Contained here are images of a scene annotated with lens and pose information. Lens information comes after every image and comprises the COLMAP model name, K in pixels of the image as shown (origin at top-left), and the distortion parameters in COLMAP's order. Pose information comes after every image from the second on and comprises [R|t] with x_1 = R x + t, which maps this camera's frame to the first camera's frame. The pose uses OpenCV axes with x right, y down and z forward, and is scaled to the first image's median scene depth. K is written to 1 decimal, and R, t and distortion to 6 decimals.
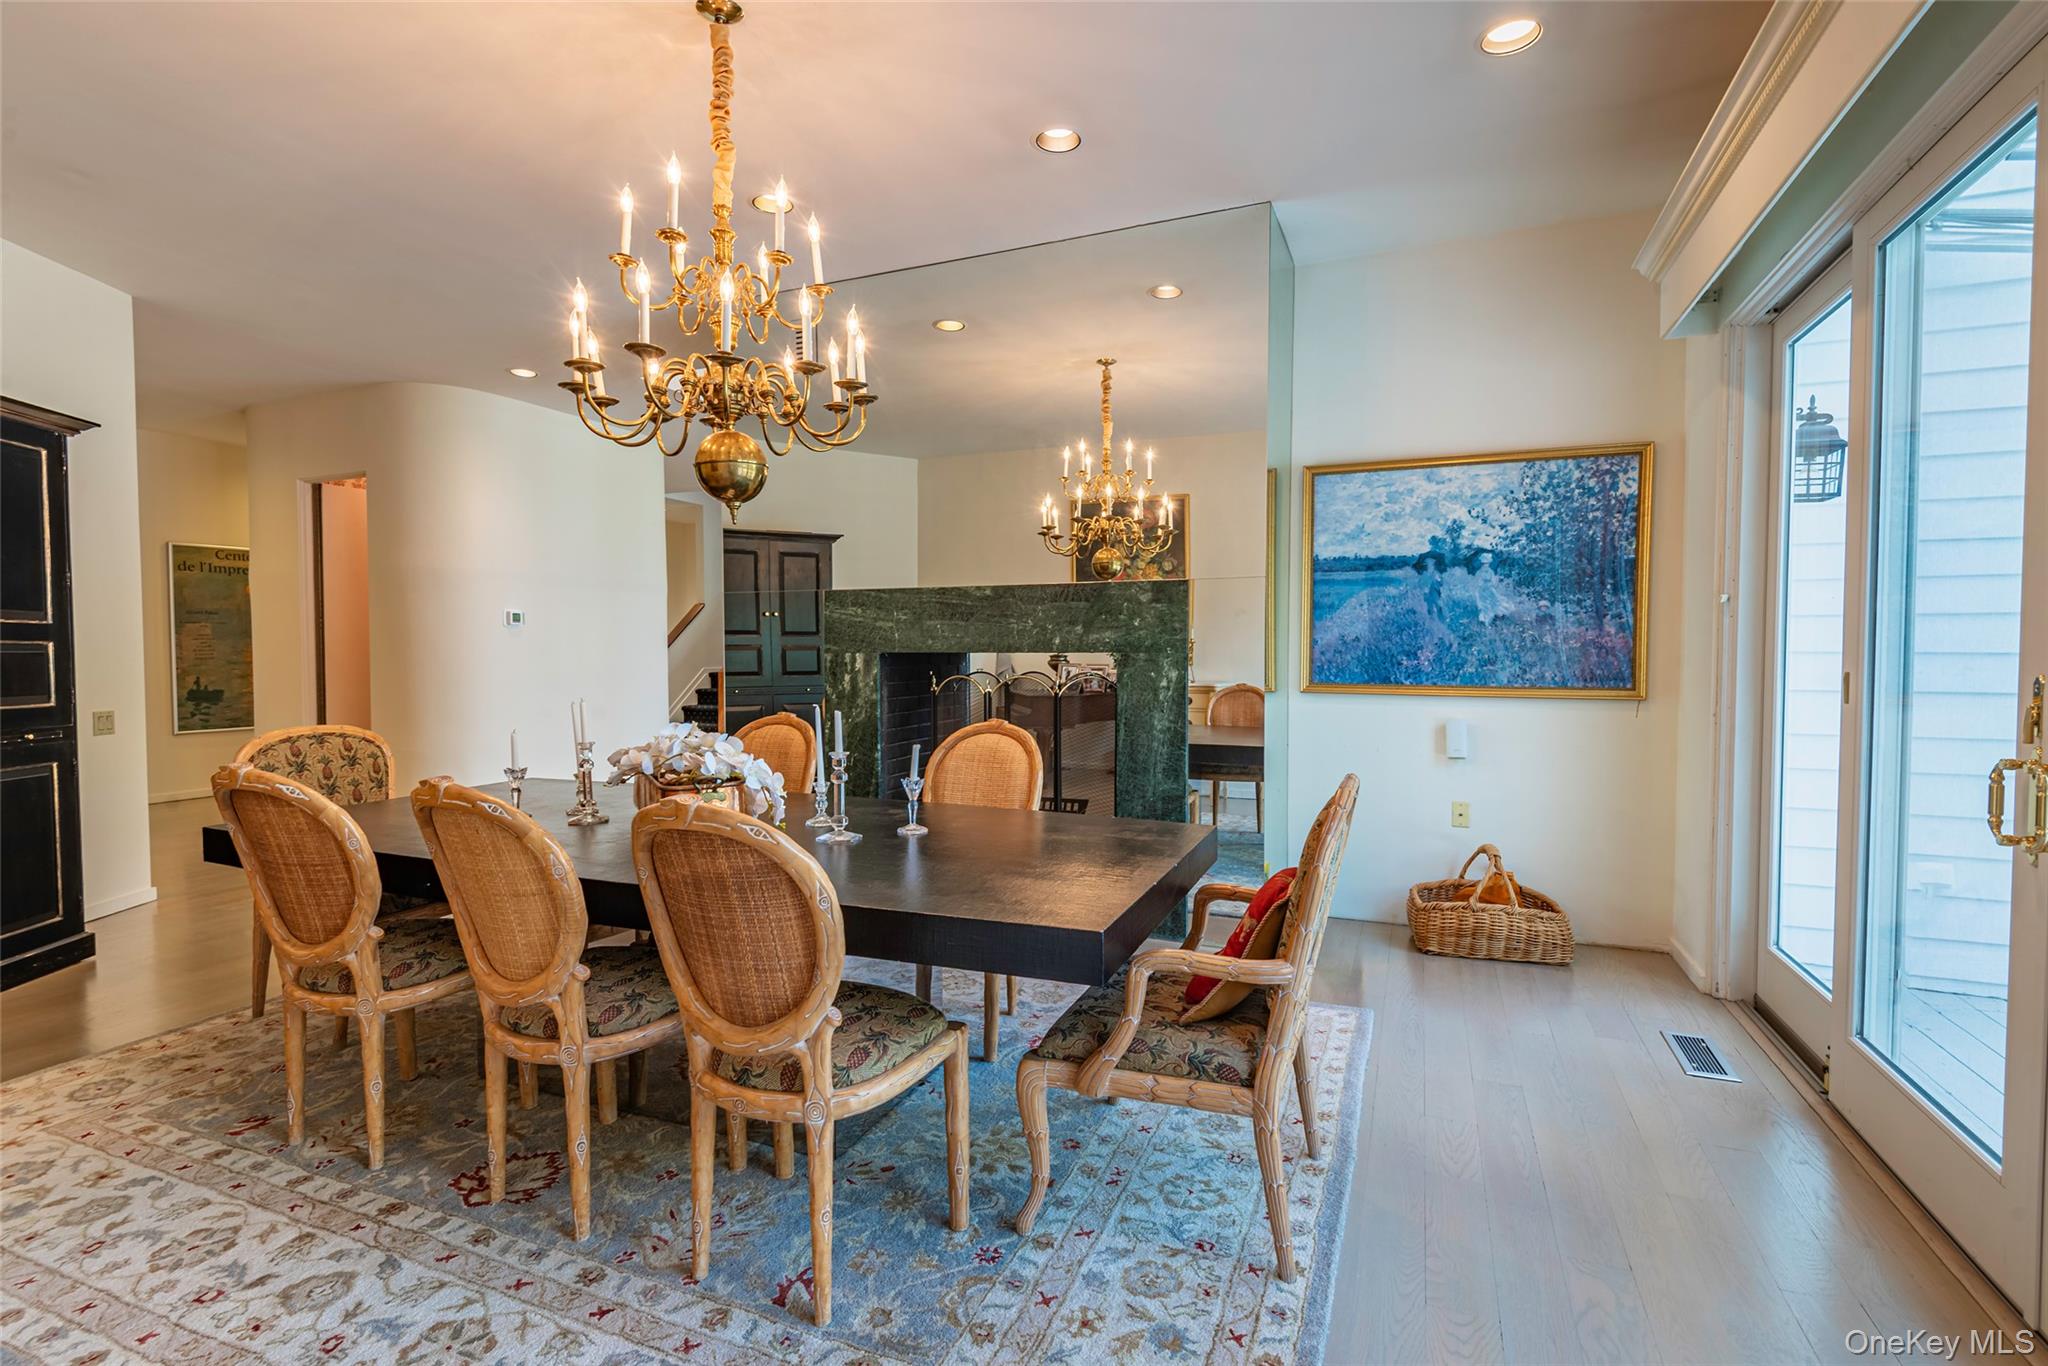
lens RADIAL K [[973.2, 0, 1023.0], [0, 973.2, 681.7], [0, 0, 1]] dist [0.035997, -0.027026]
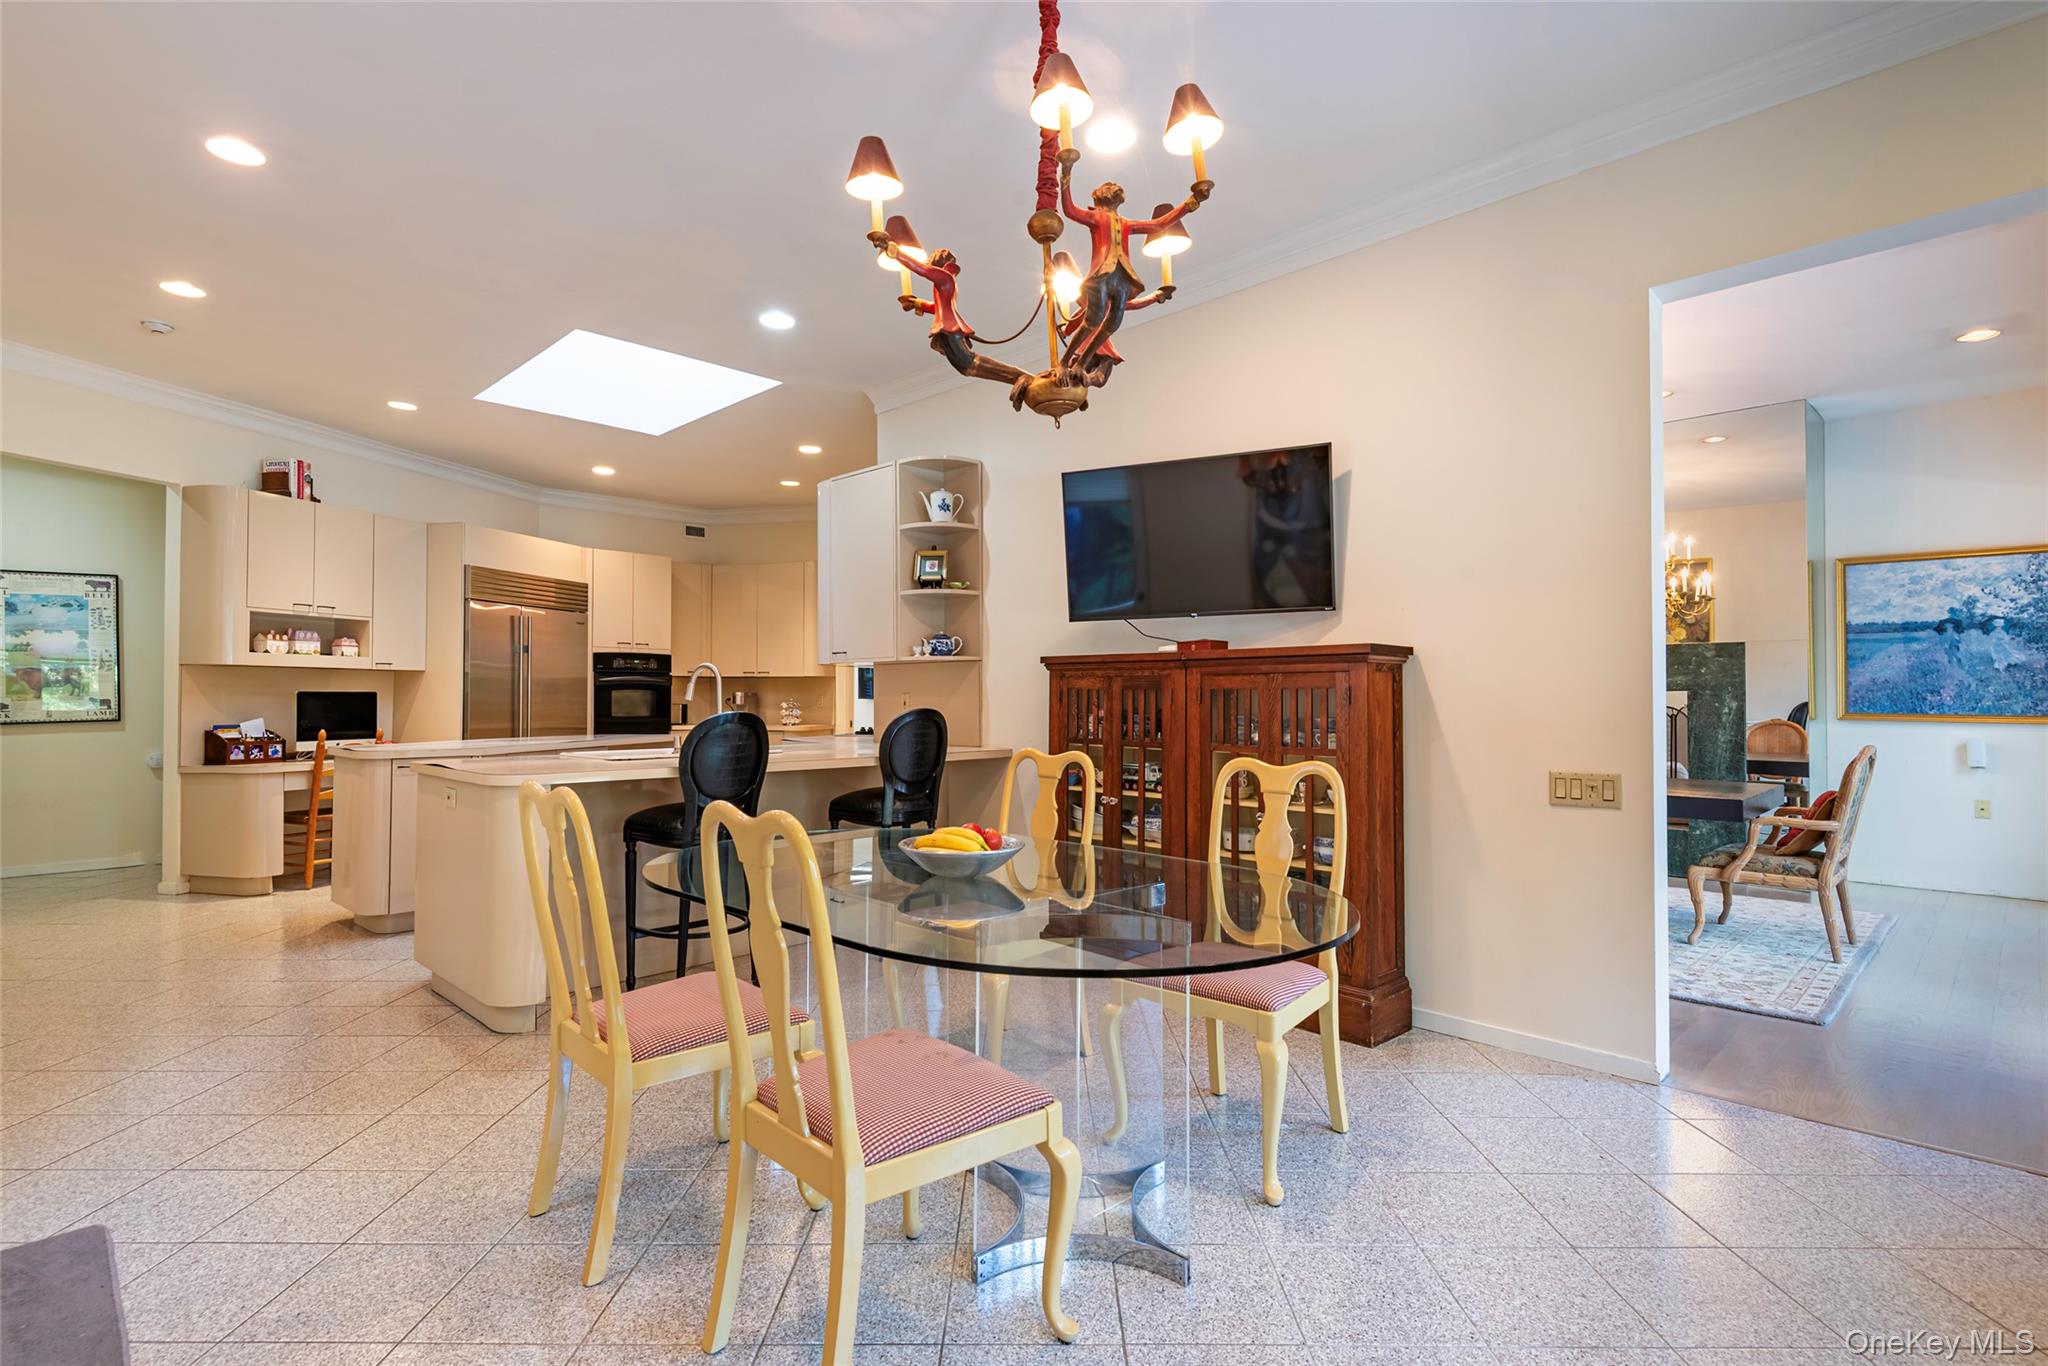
lens RADIAL K [[964.8, 0, 1072.4], [0, 964.8, 675.6], [0, 0, 1]] dist [0.029788, -0.015574]
pose [[0.927554, -0.004161, -0.373666, -0.222541], [-0.015449, 0.998656, -0.049472, 0.036718], [0.373370, 0.051660, 0.926243, -0.755205]]
